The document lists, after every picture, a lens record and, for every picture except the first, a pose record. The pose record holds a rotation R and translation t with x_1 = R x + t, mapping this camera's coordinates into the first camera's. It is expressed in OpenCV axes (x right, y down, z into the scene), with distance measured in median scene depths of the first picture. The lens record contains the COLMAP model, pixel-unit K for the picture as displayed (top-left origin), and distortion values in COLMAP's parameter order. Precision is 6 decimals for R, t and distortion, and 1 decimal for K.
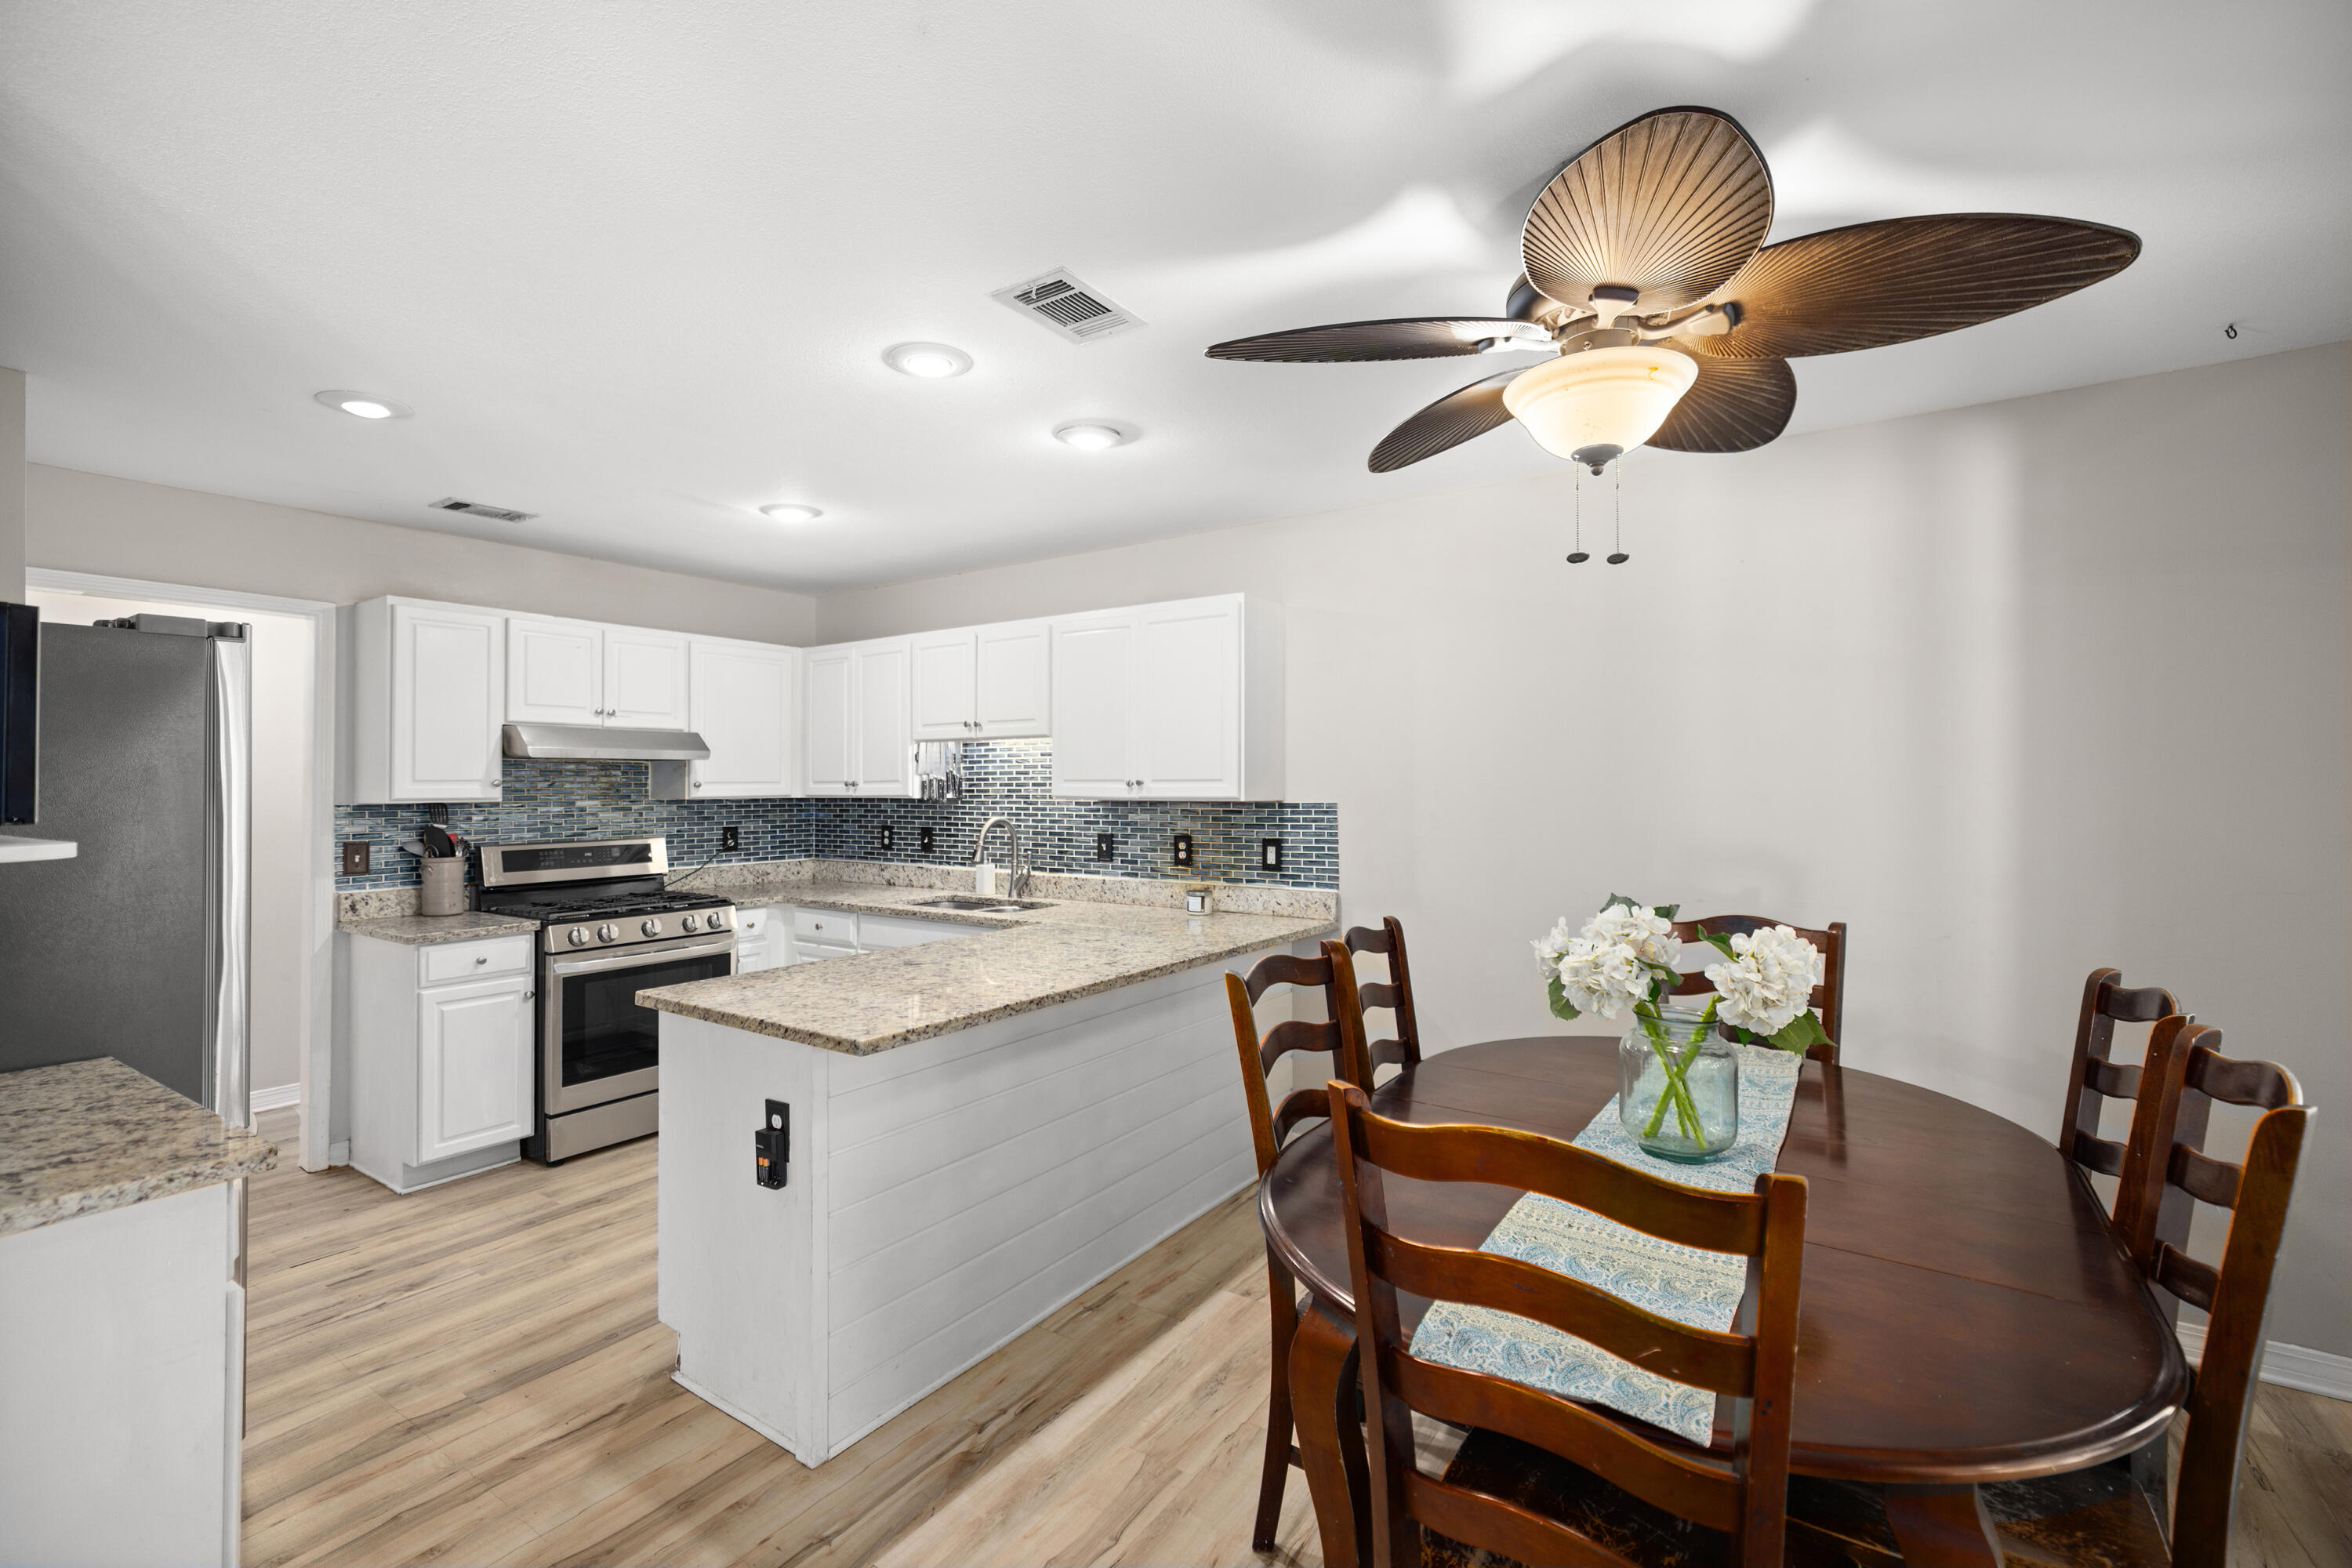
lens RADIAL K [[1038.4, 0, 1174.0], [0, 1038.4, 769.2], [0, 0, 1]] dist [0.004626, -0.001220]
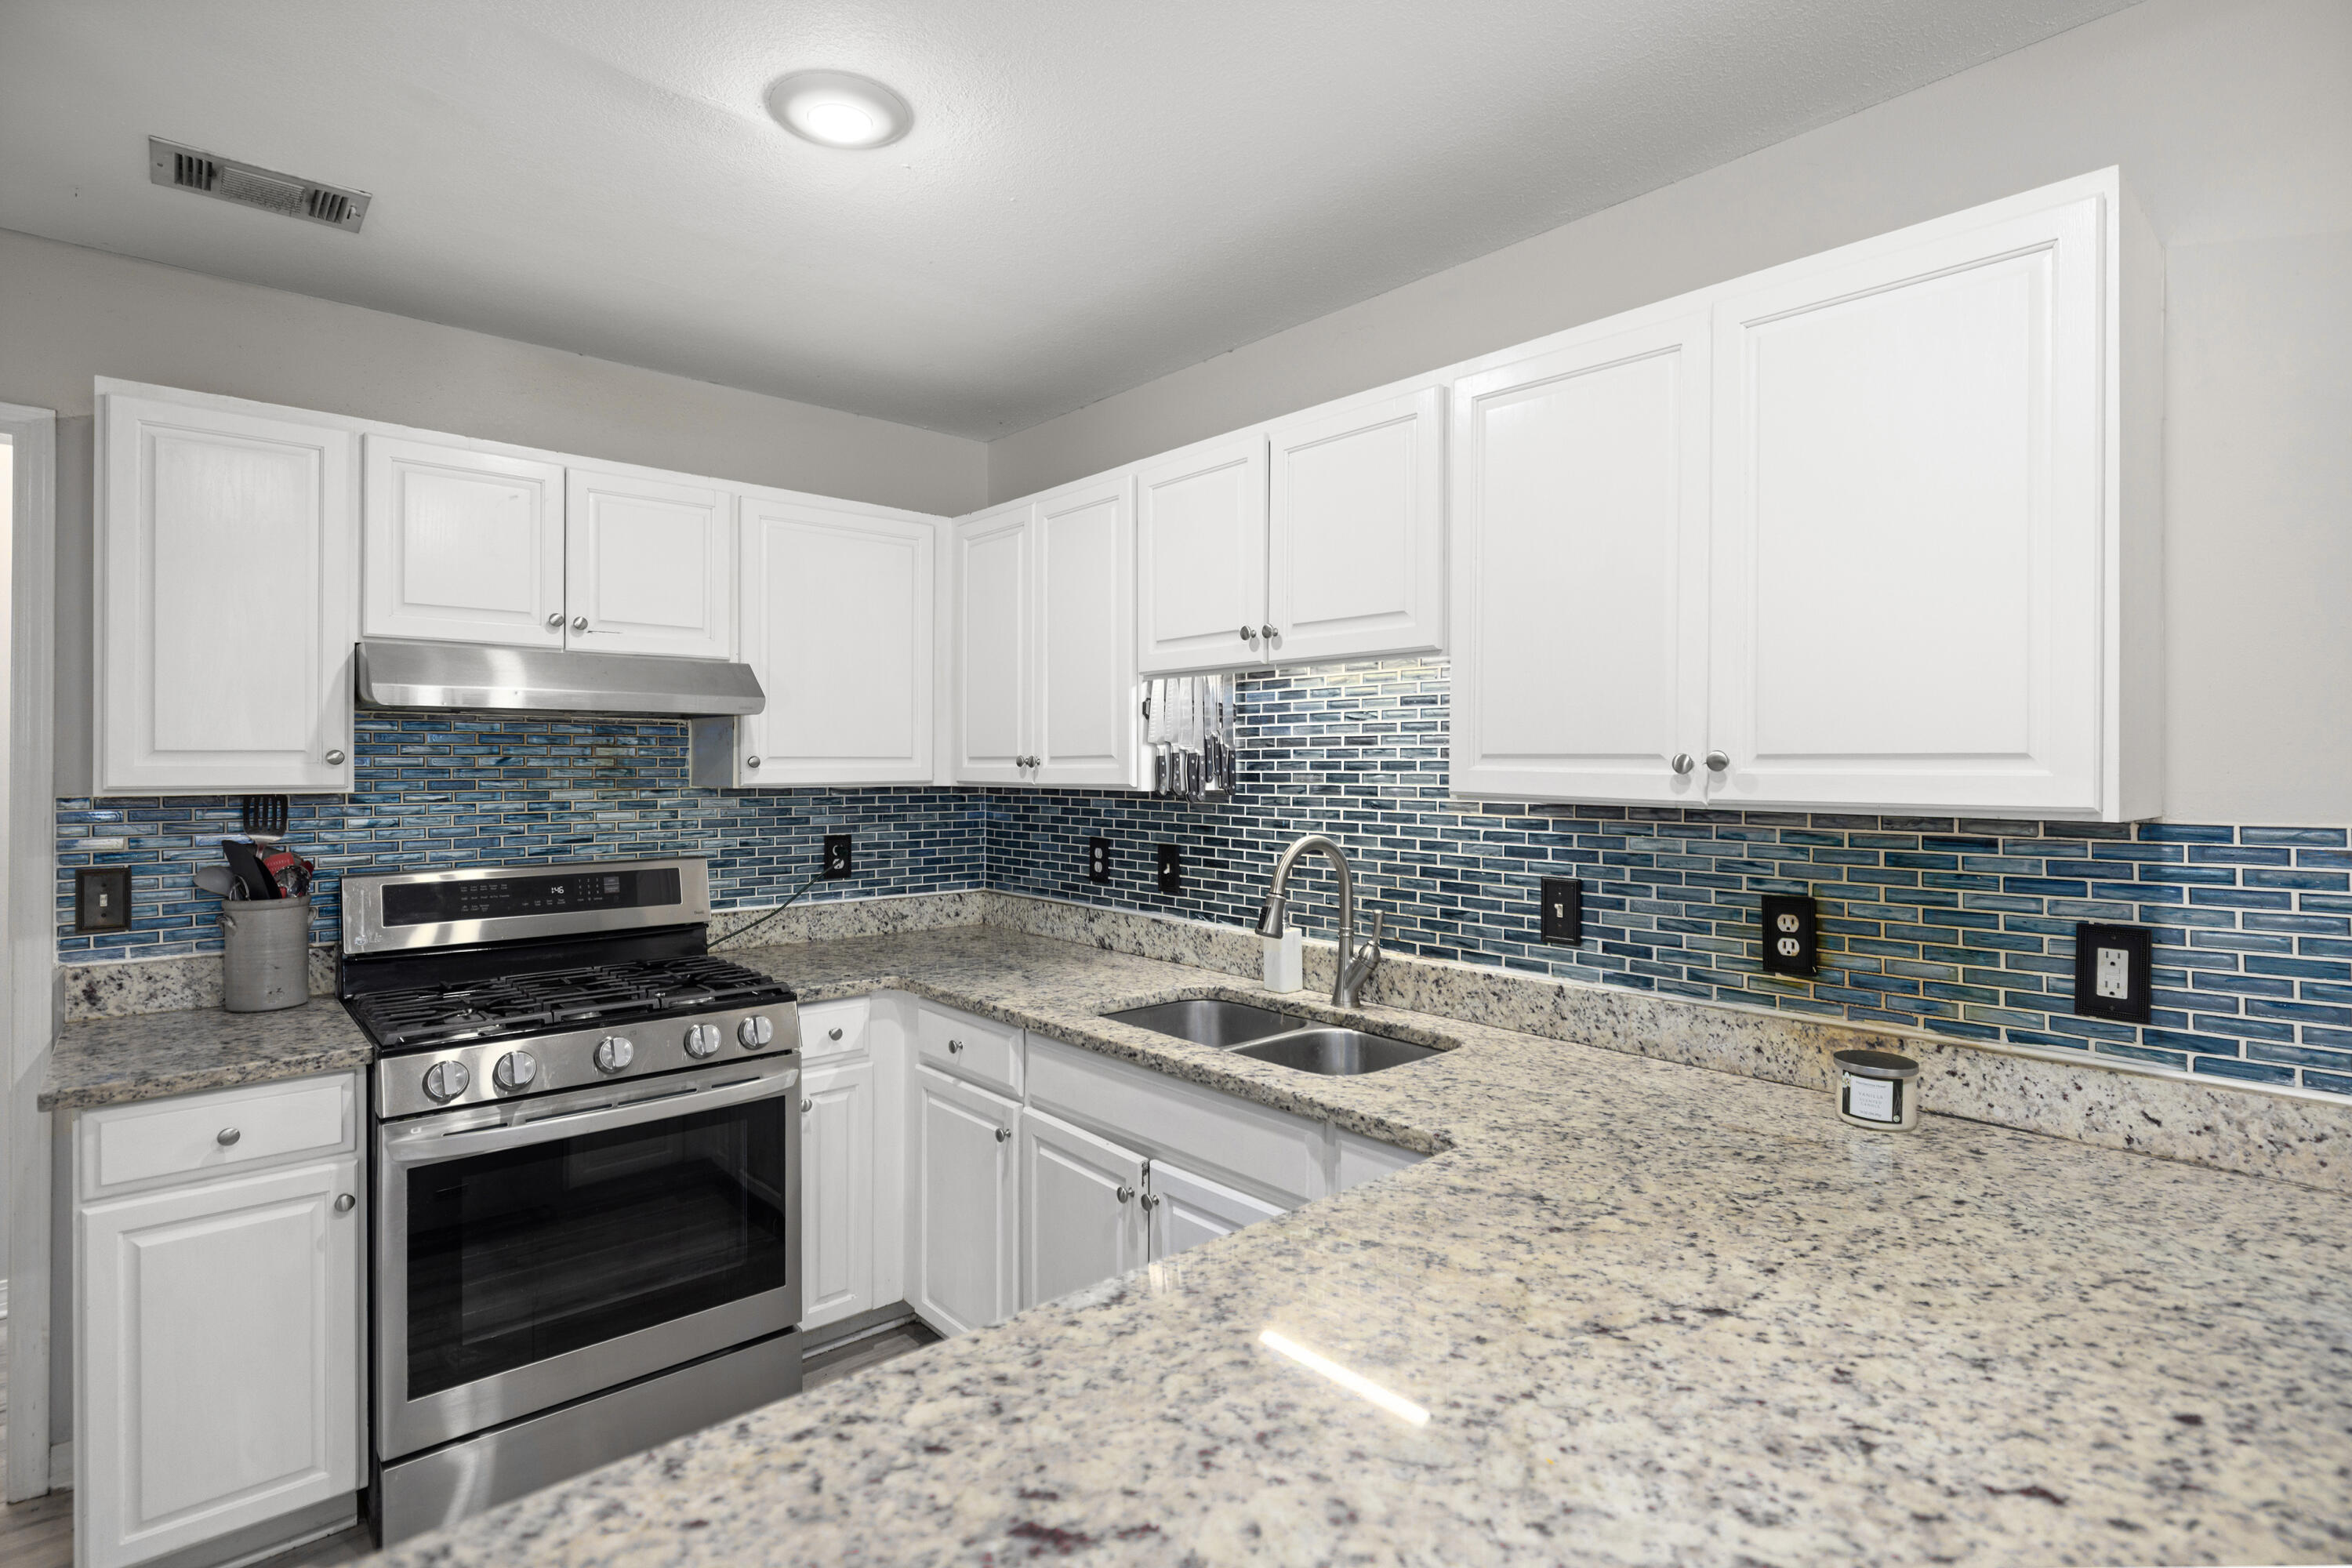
lens RADIAL K [[1142.1, 0, 1185.8], [0, 1142.1, 765.0], [0, 0, 1]] dist [-0.002910, 0.000868]
pose [[0.972220, 0.005627, -0.234000, -0.117465], [-0.001786, 0.999860, 0.016623, 0.007089], [0.234061, -0.015743, 0.972094, 0.547968]]
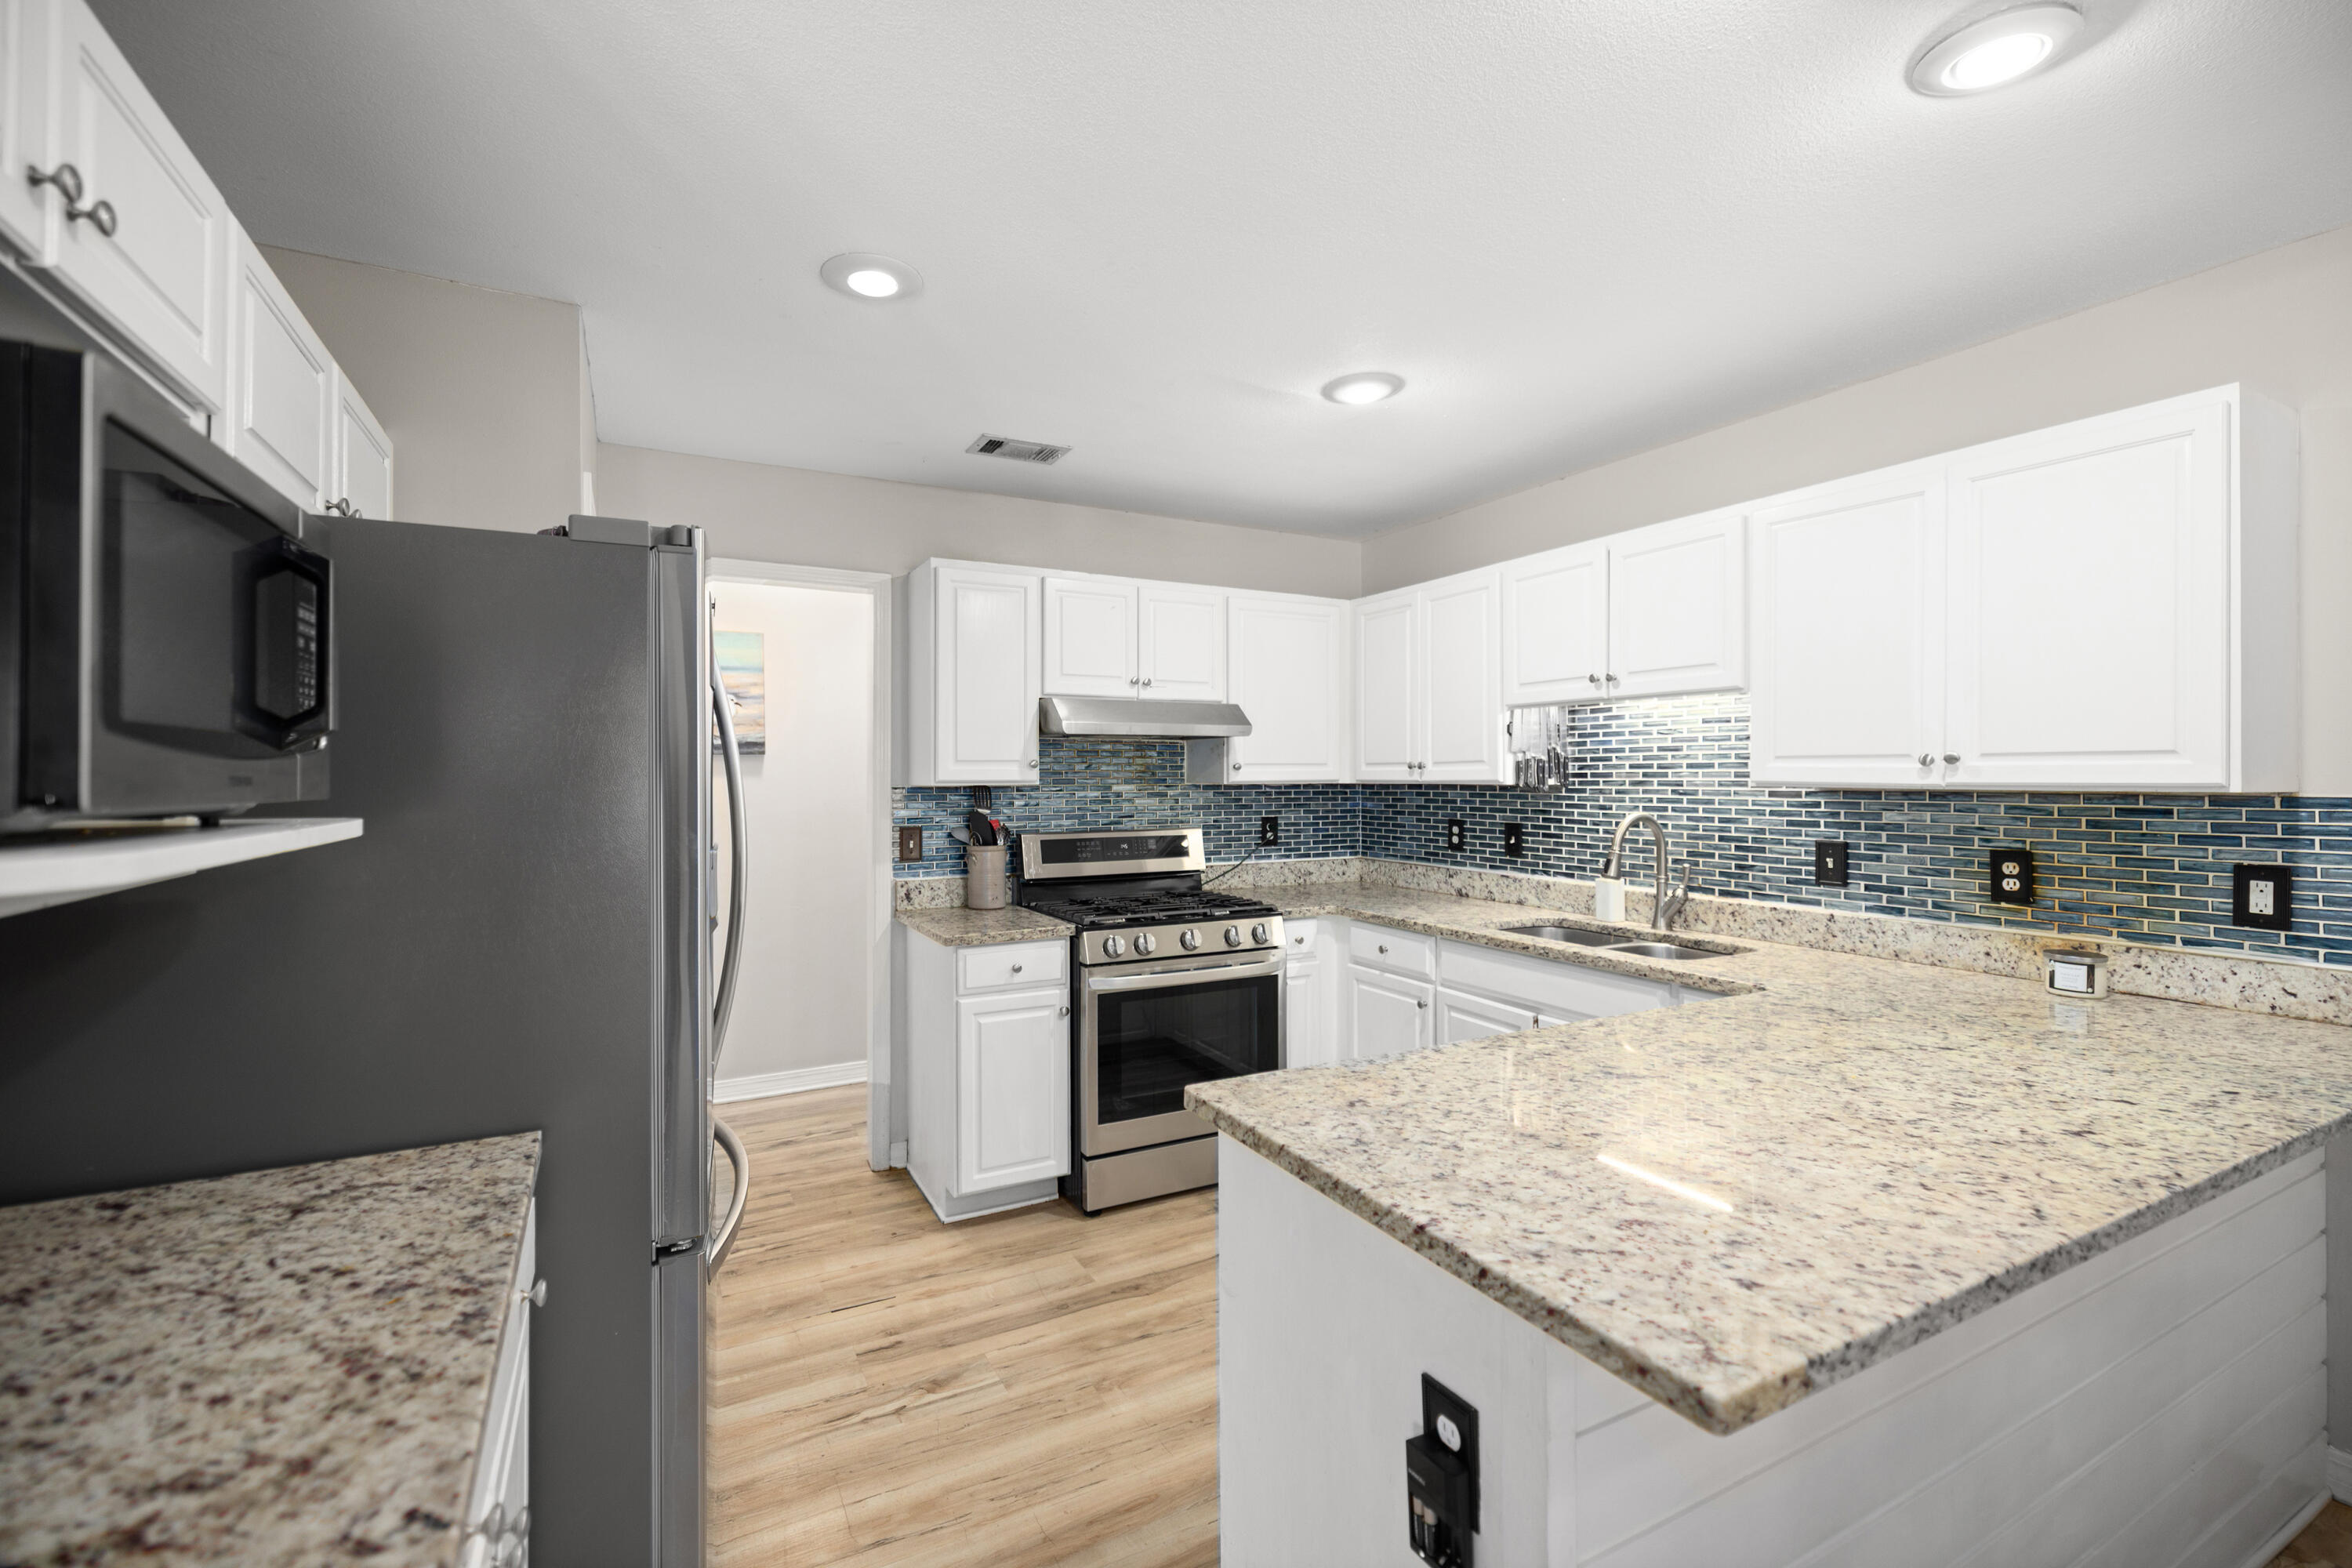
lens RADIAL K [[997.5, 0, 1156.1], [0, 997.5, 774.3], [0, 0, 1]] dist [0.004379, -0.001528]
pose [[0.884221, 0.001393, -0.467066, -0.159852], [0.005458, 0.999896, 0.013314, 0.011125], [0.467036, -0.014322, 0.884122, 0.292946]]
